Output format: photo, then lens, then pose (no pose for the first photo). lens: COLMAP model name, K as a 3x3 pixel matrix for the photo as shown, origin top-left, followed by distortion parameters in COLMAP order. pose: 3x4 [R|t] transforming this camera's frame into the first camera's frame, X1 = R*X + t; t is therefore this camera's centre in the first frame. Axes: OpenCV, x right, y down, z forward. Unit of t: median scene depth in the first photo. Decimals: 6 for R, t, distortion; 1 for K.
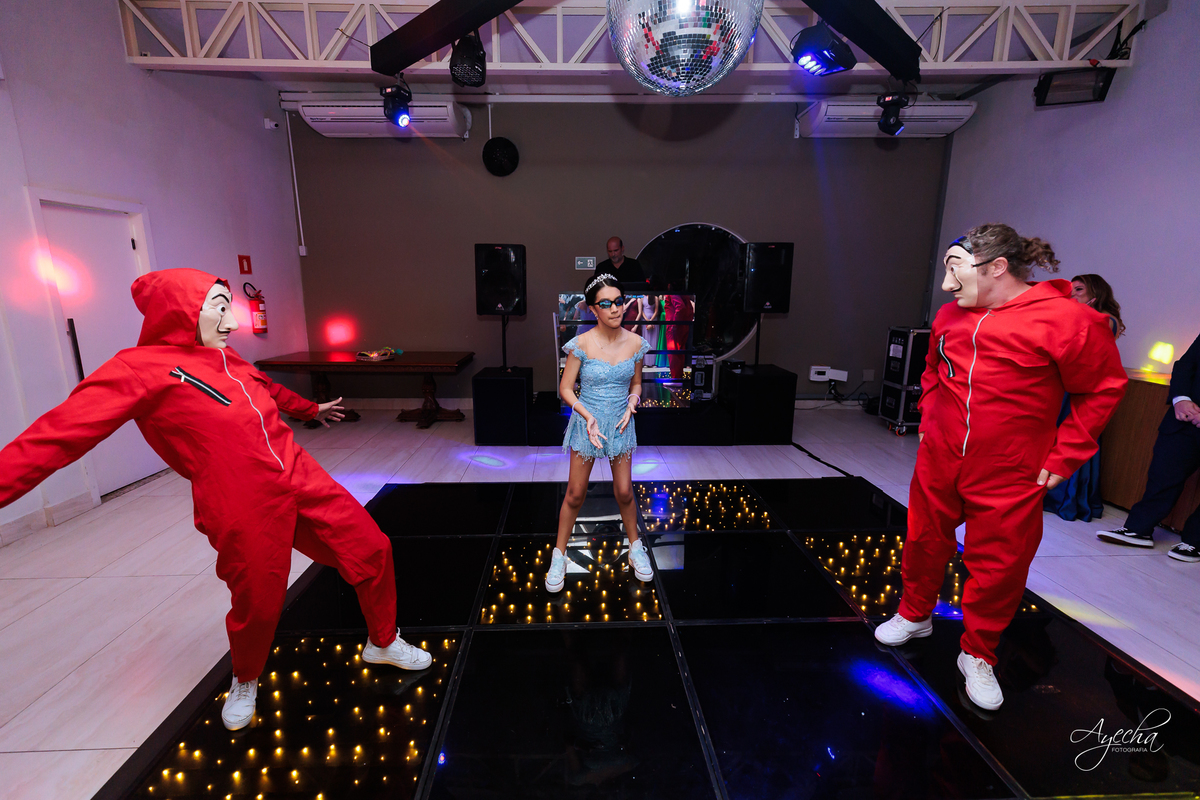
lens RADIAL K [[539.2, 0, 590.2], [0, 539.2, 400.0], [0, 0, 1]] dist [0.006876, -0.000591]
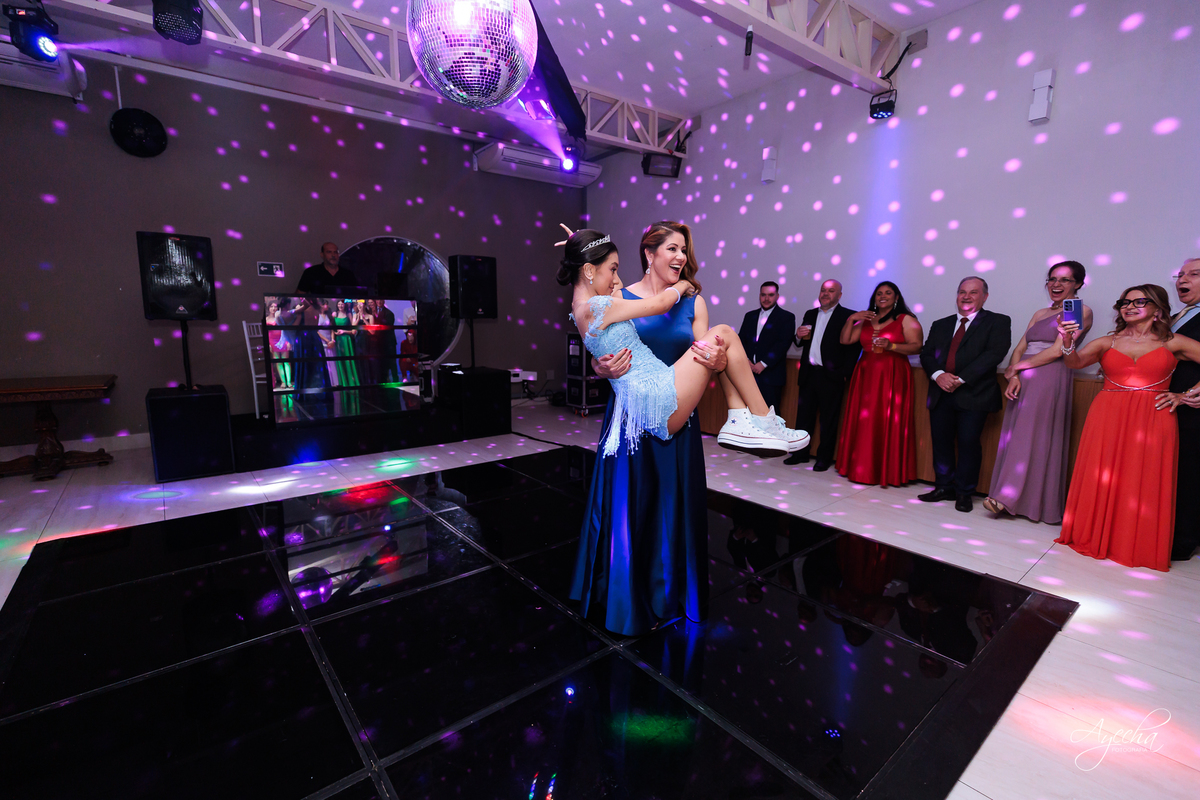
lens RADIAL K [[539.2, 0, 592.2], [0, 539.2, 399.9], [0, 0, 1]] dist [0.006876, -0.000591]
pose [[0.803927, -0.087215, 0.588299, -0.159036], [0.121912, 0.992350, -0.019481, 0.057356], [-0.582099, 0.087382, 0.808409, -0.027815]]
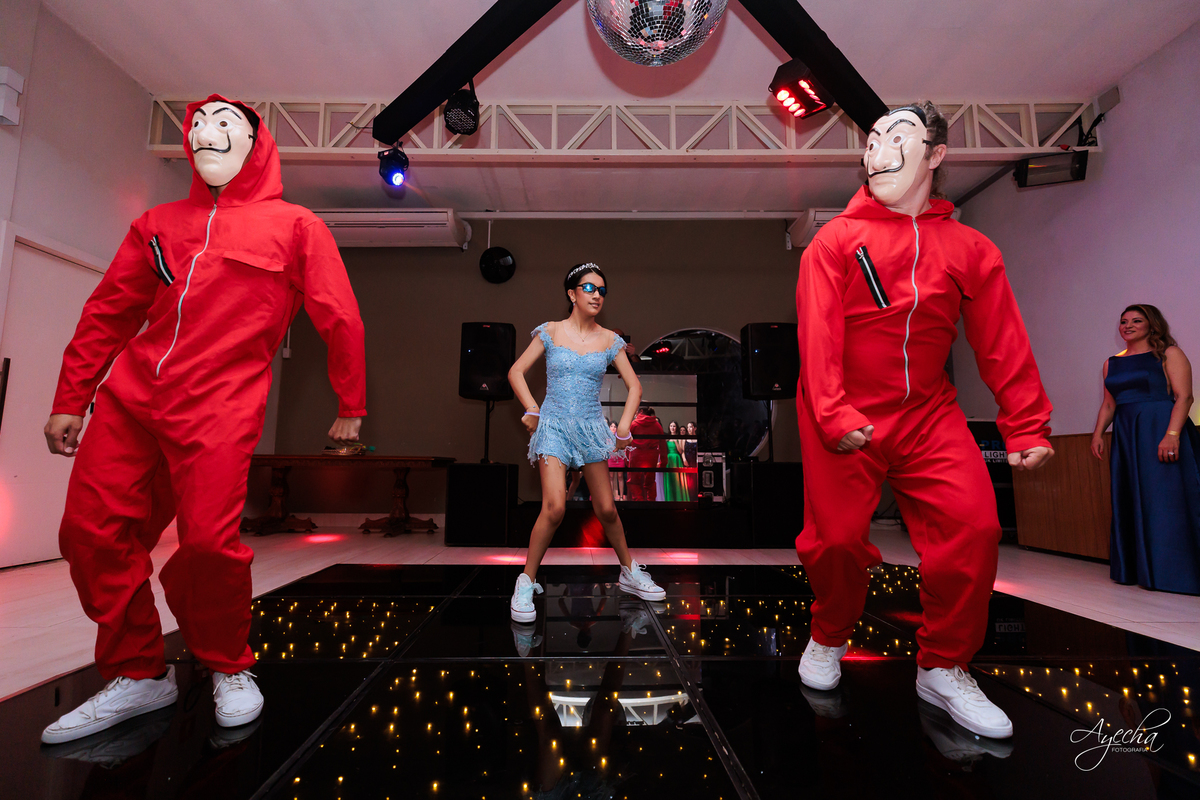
lens RADIAL K [[573.8, 0, 588.0], [0, 573.8, 395.8], [0, 0, 1]] dist [0.006107, 0.000129]
pose [[0.999934, 0.003836, -0.010844, 0.019625], [-0.007216, 0.943351, -0.331718, 0.161959], [0.008957, 0.331774, 0.943316, 0.082404]]
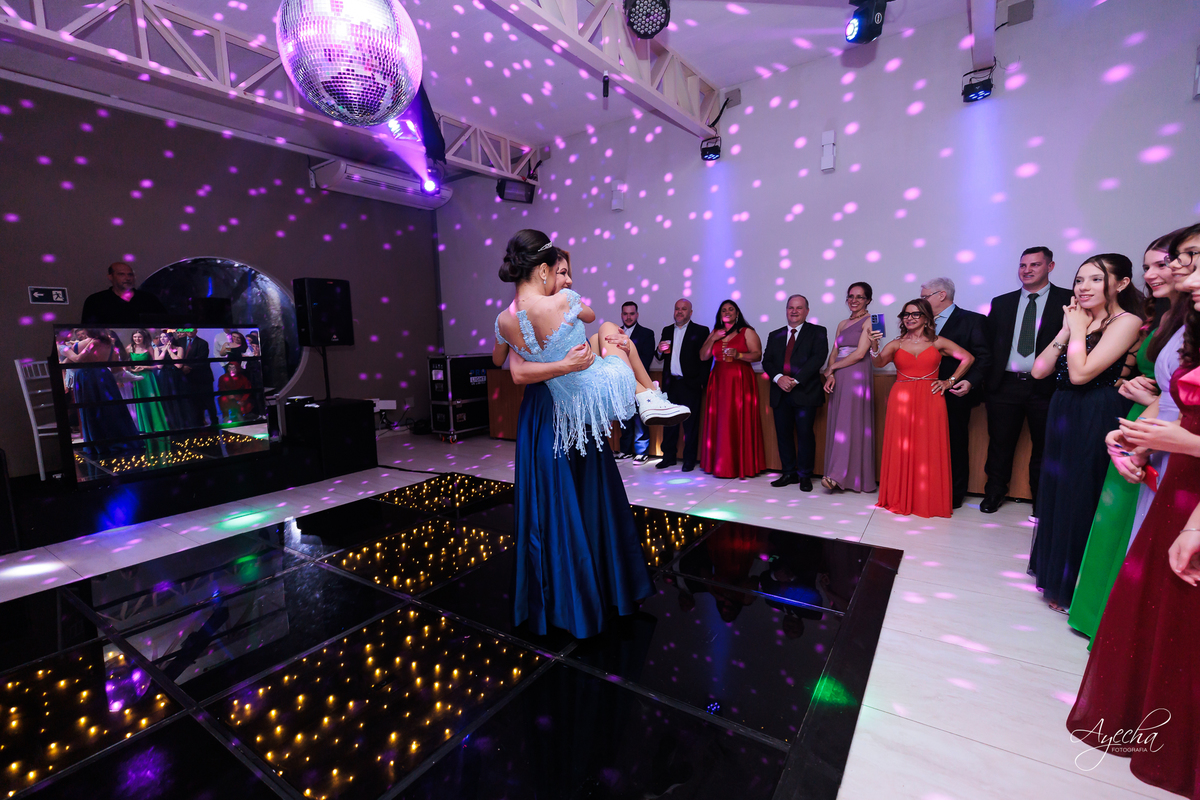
lens RADIAL K [[539.2, 0, 593.6], [0, 539.2, 400.1], [0, 0, 1]] dist [0.006876, -0.000591]
pose [[0.596022, -0.111603, 0.795174, -0.211962], [0.199435, 0.979838, -0.011966, 0.052956], [-0.777806, 0.165718, 0.606263, 0.001045]]
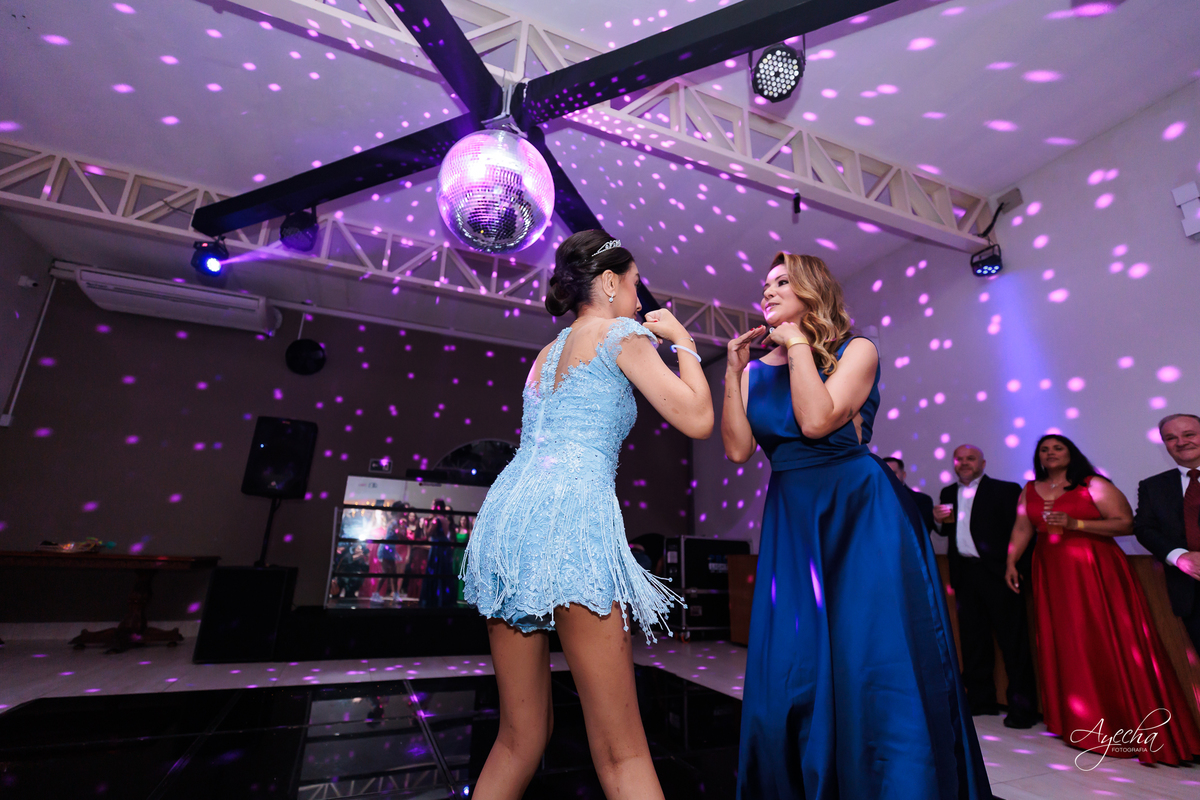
lens RADIAL K [[539.2, 0, 592.7], [0, 539.2, 398.3], [0, 0, 1]] dist [0.006876, -0.000591]
pose [[0.931875, 0.129985, 0.338694, 0.002527], [0.048449, 0.880652, -0.471280, 0.144292], [-0.359531, 0.455584, 0.814359, 0.020910]]
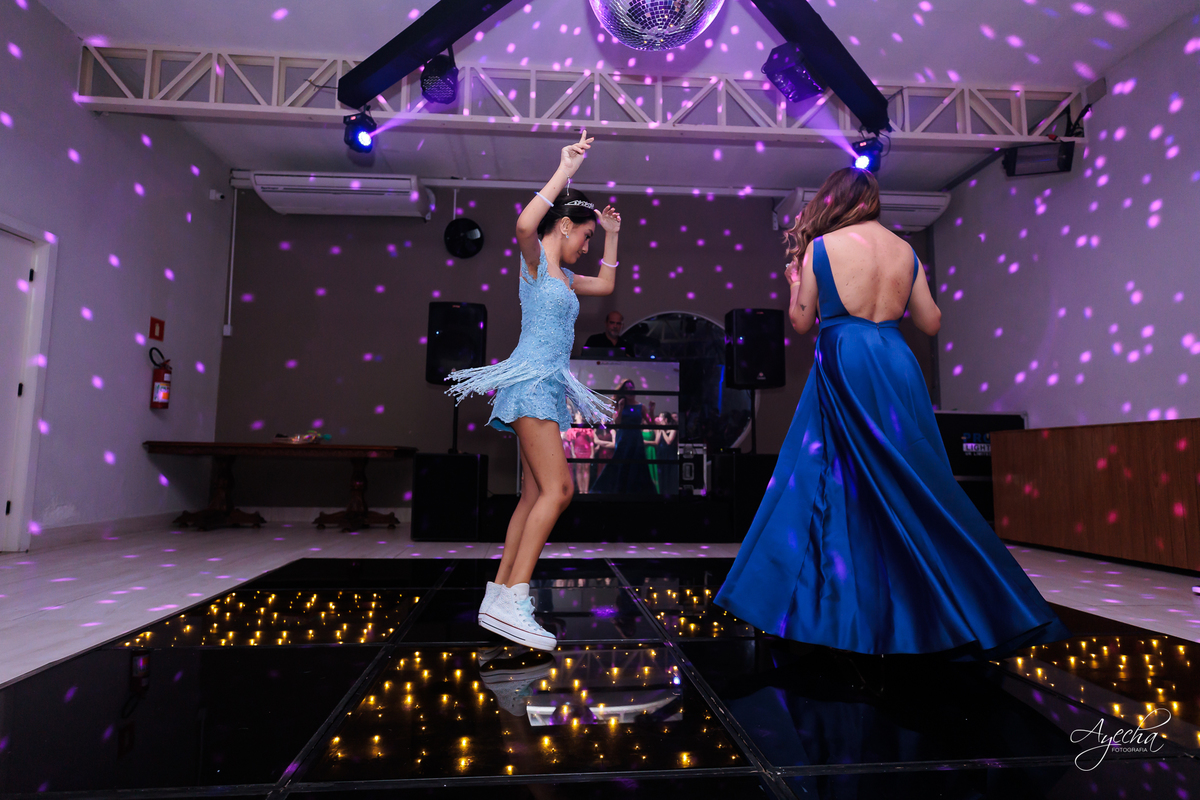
lens RADIAL K [[637.4, 0, 588.6], [0, 637.4, 399.6], [0, 0, 1]] dist [-0.000118, 0.001494]
pose [[0.998583, 0.015391, 0.050947, -0.004068], [0.000789, 0.952883, -0.303337, 0.173975], [-0.053216, 0.302947, 0.951520, 0.036950]]
